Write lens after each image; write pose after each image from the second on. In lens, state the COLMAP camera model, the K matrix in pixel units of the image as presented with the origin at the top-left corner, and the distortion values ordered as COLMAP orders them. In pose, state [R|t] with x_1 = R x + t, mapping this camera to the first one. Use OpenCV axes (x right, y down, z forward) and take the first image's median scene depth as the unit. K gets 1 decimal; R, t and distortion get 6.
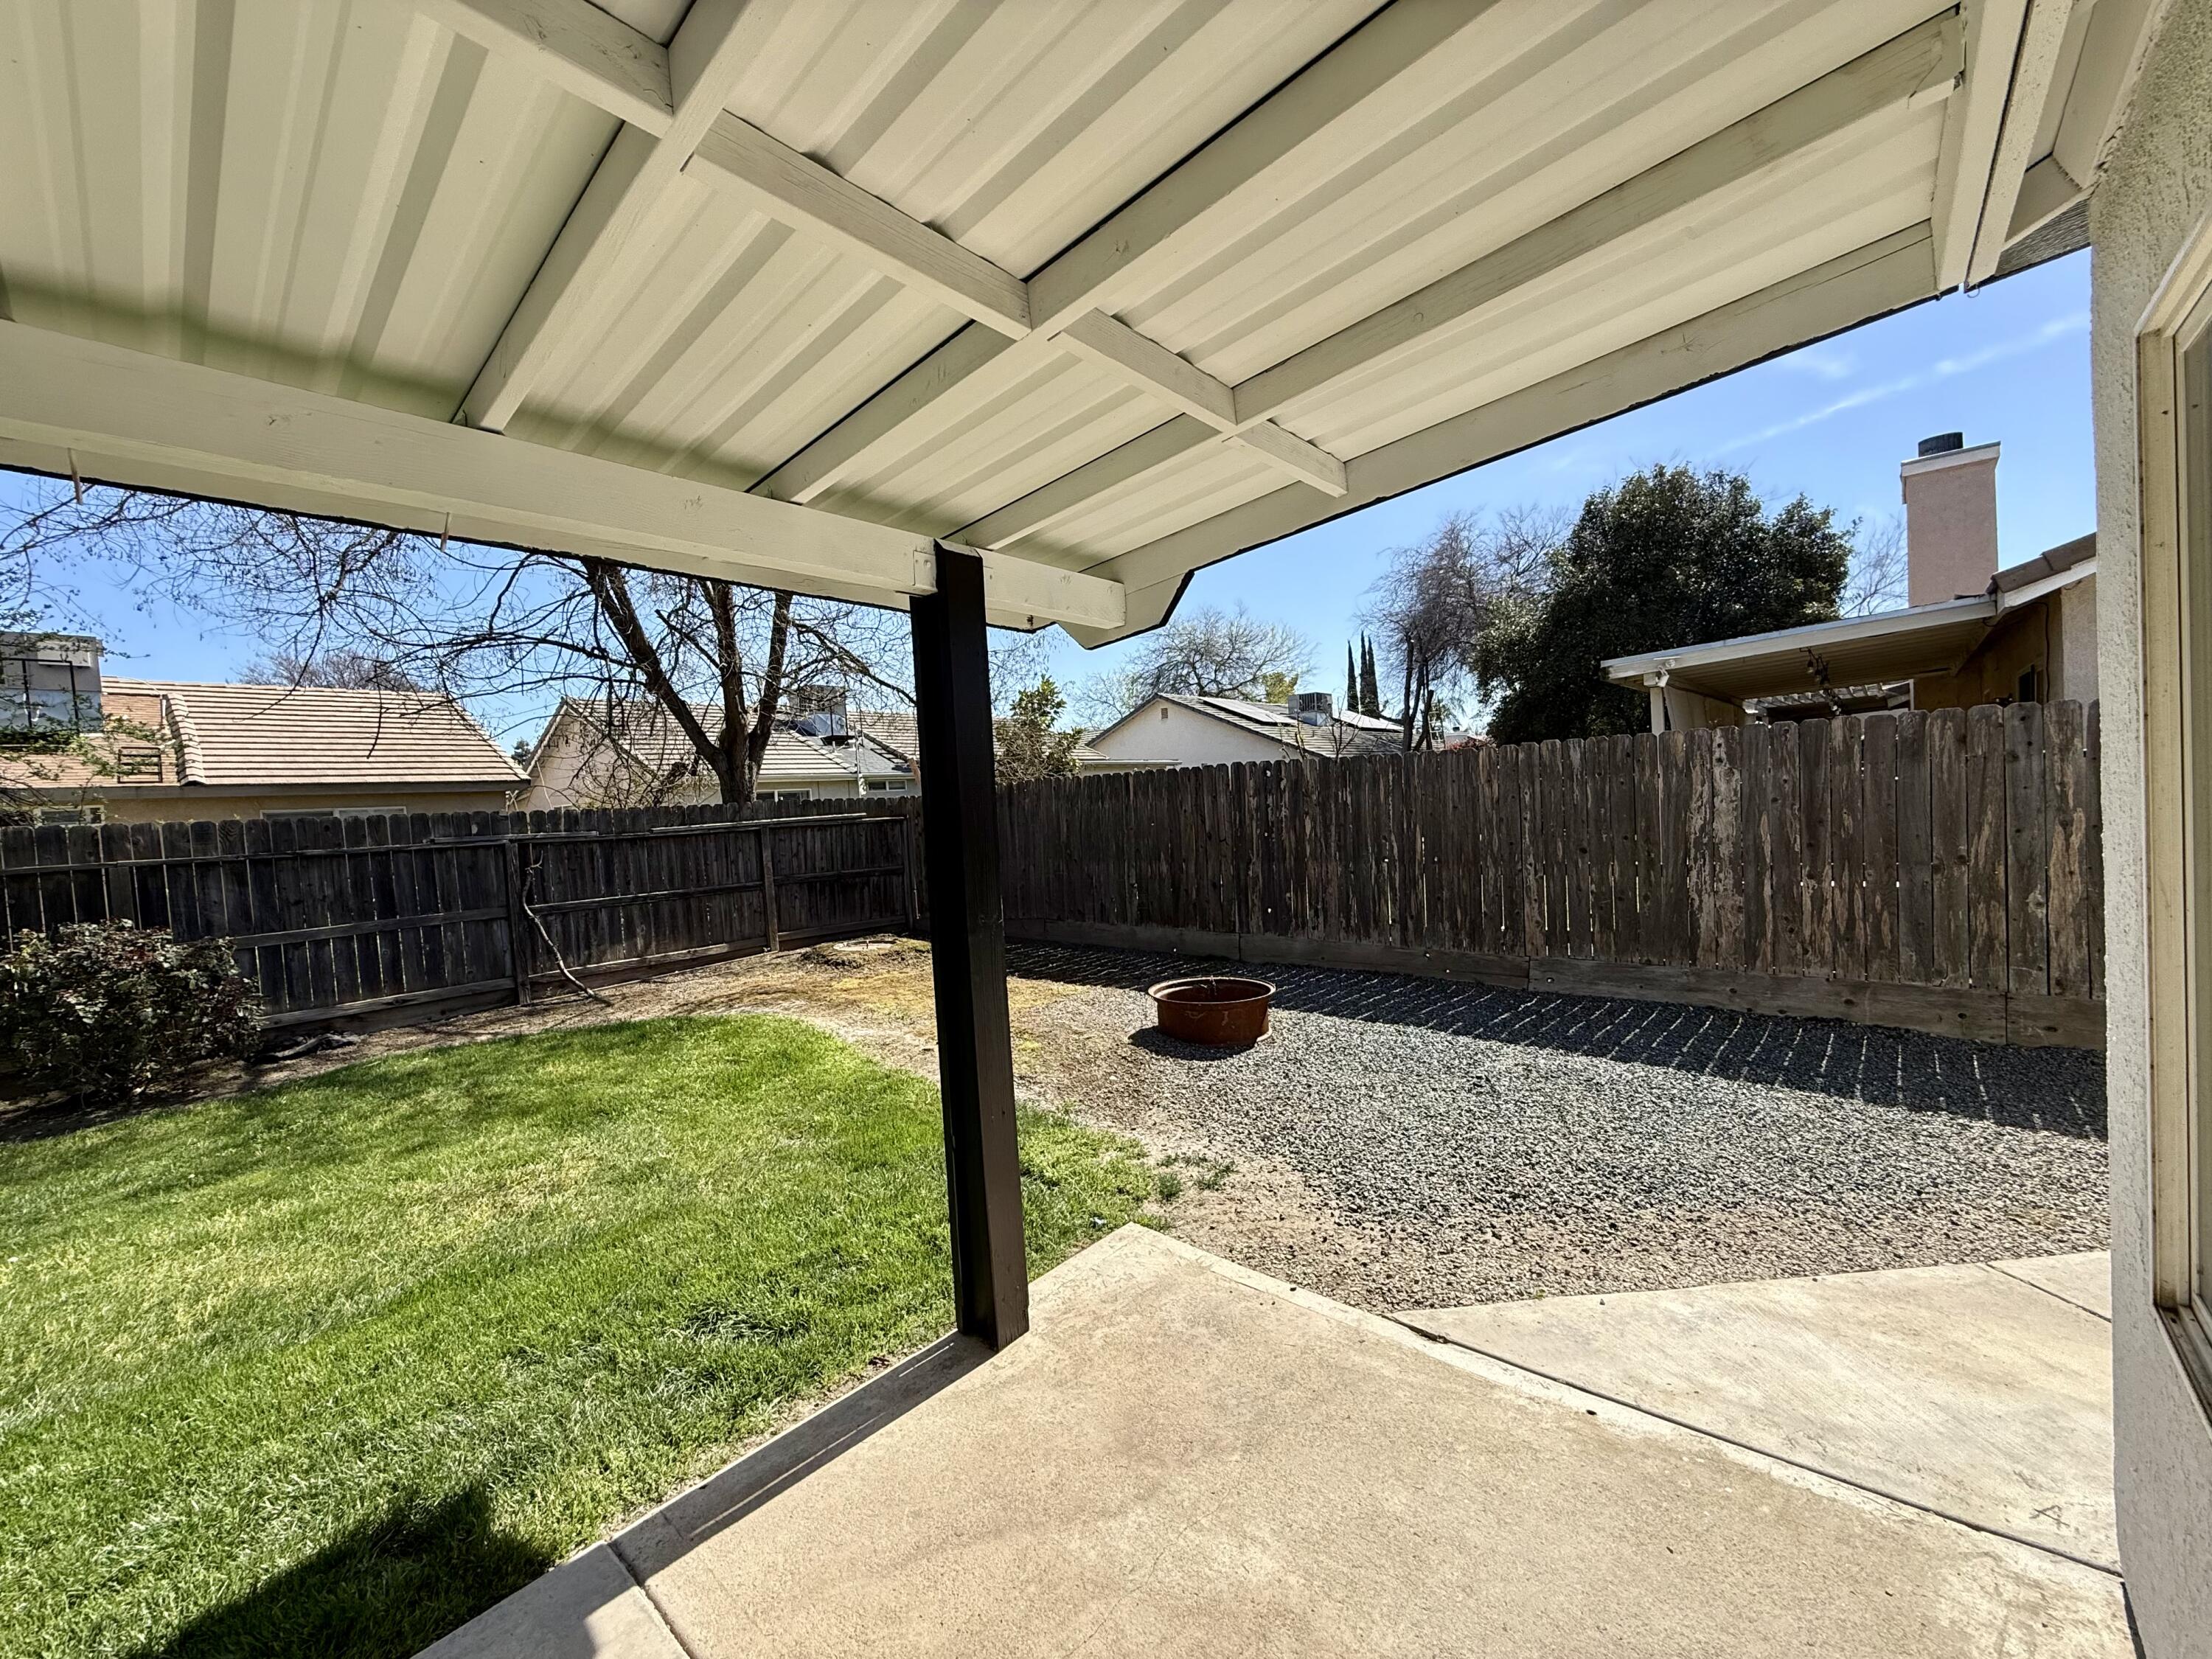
lens RADIAL K [[878.5, 0, 1100.1], [0, 878.5, 831.2], [0, 0, 1]] dist [0.000256, -0.000047]
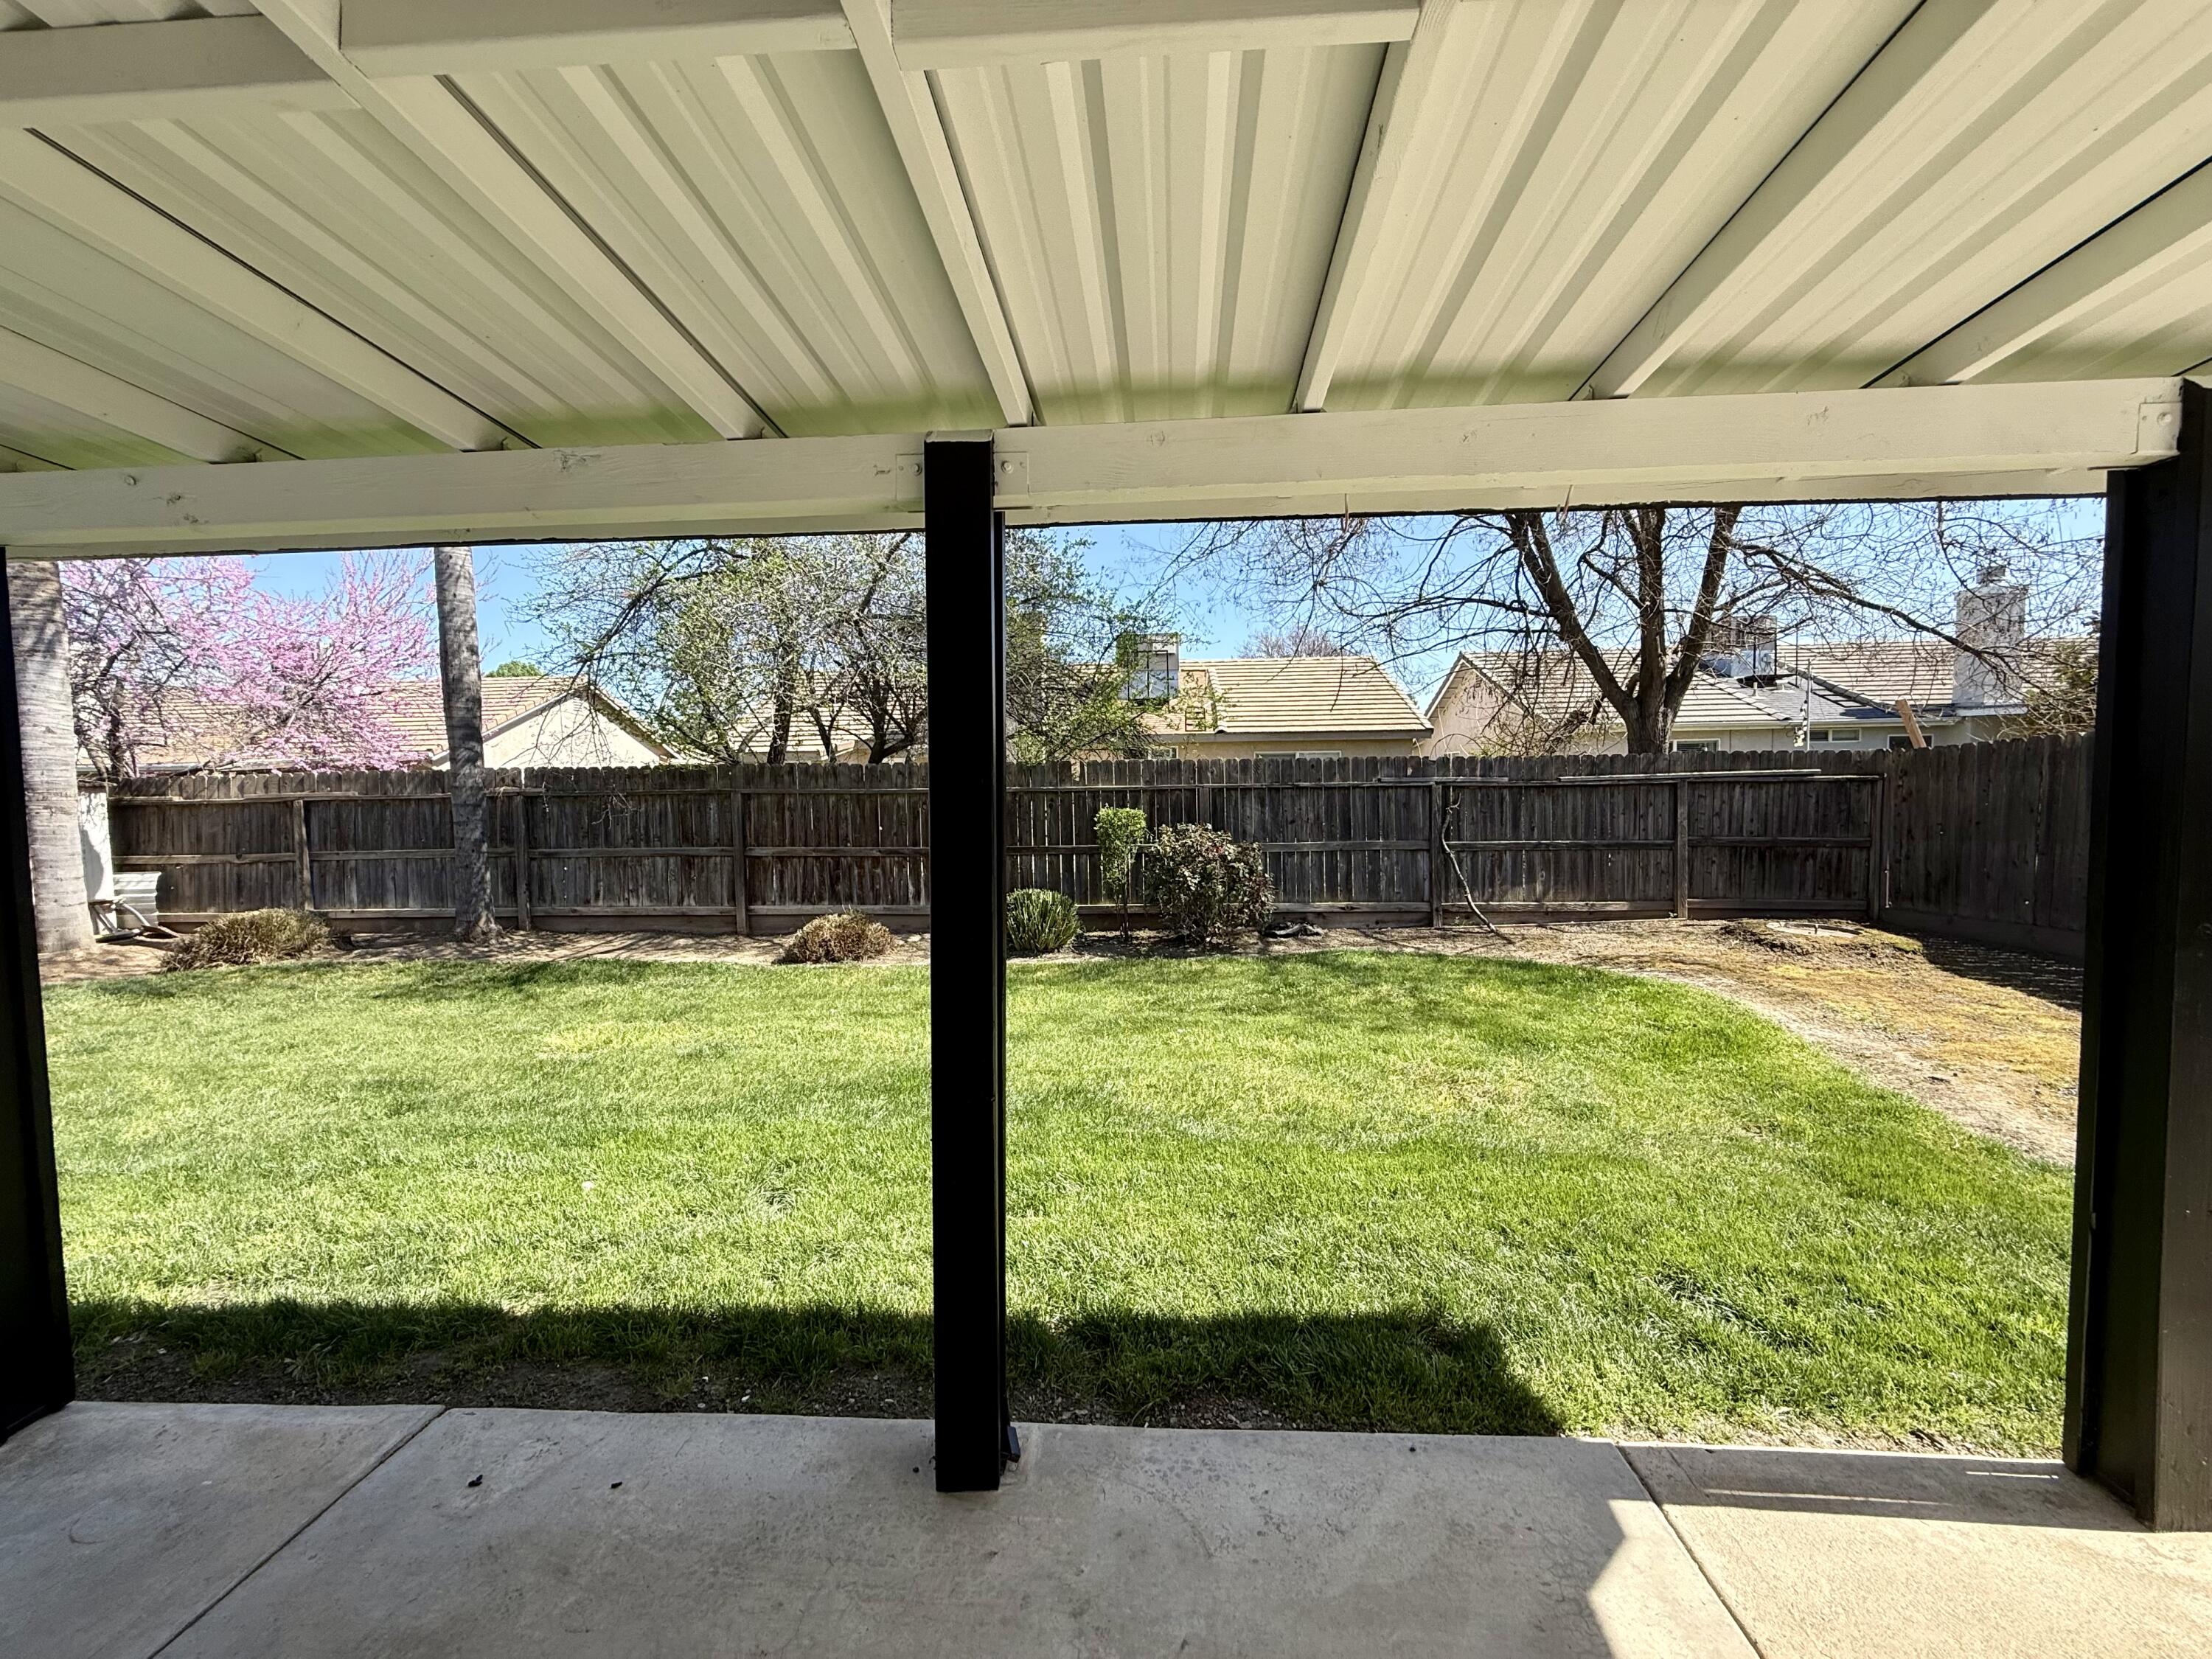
lens RADIAL K [[878.5, 0, 1103.4], [0, 878.5, 830.3], [0, 0, 1]] dist [0.000256, -0.000047]
pose [[0.613865, 0.089739, -0.784294, -0.056743], [-0.045205, 0.995883, 0.078567, 0.003505], [0.788116, -0.012775, 0.615394, -0.045438]]
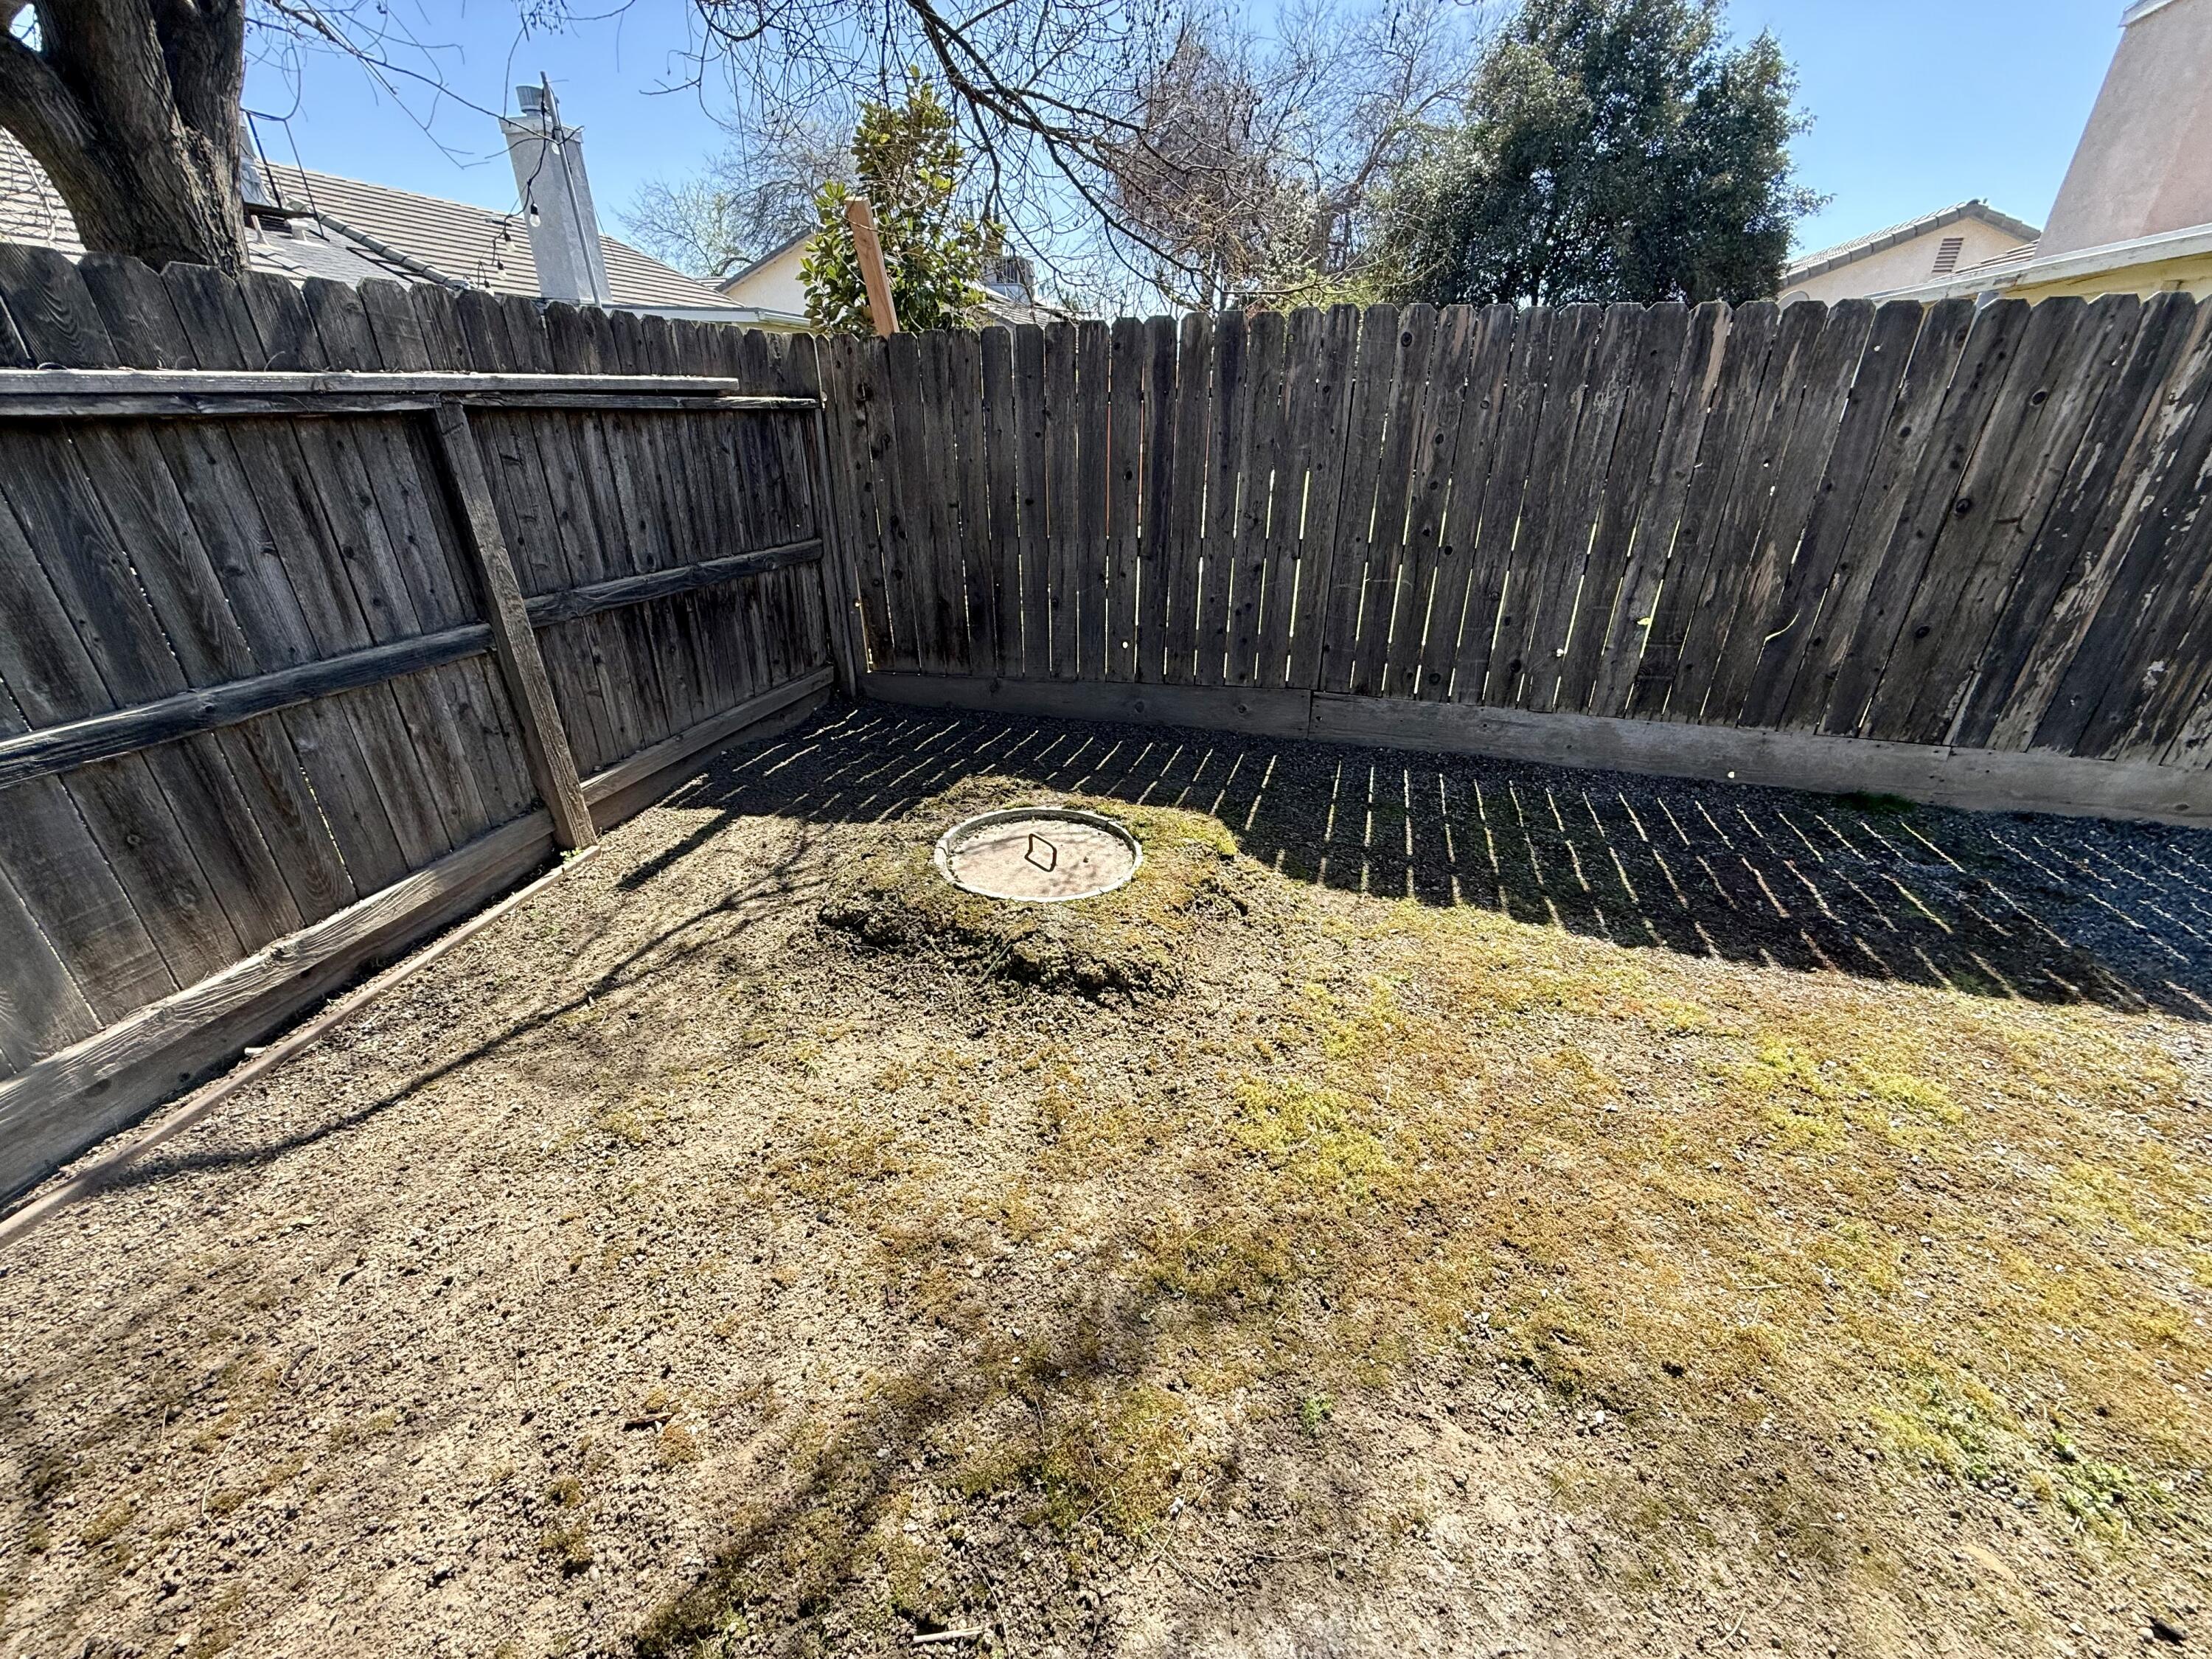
lens RADIAL K [[878.5, 0, 1107.4], [0, 878.5, 835.7], [0, 0, 1]] dist [0.000256, -0.000047]
pose [[0.894113, -0.139819, 0.425457, -0.561632], [-0.043263, 0.918604, 0.392803, 0.004036], [-0.445748, -0.369617, 0.815287, 1.106105]]
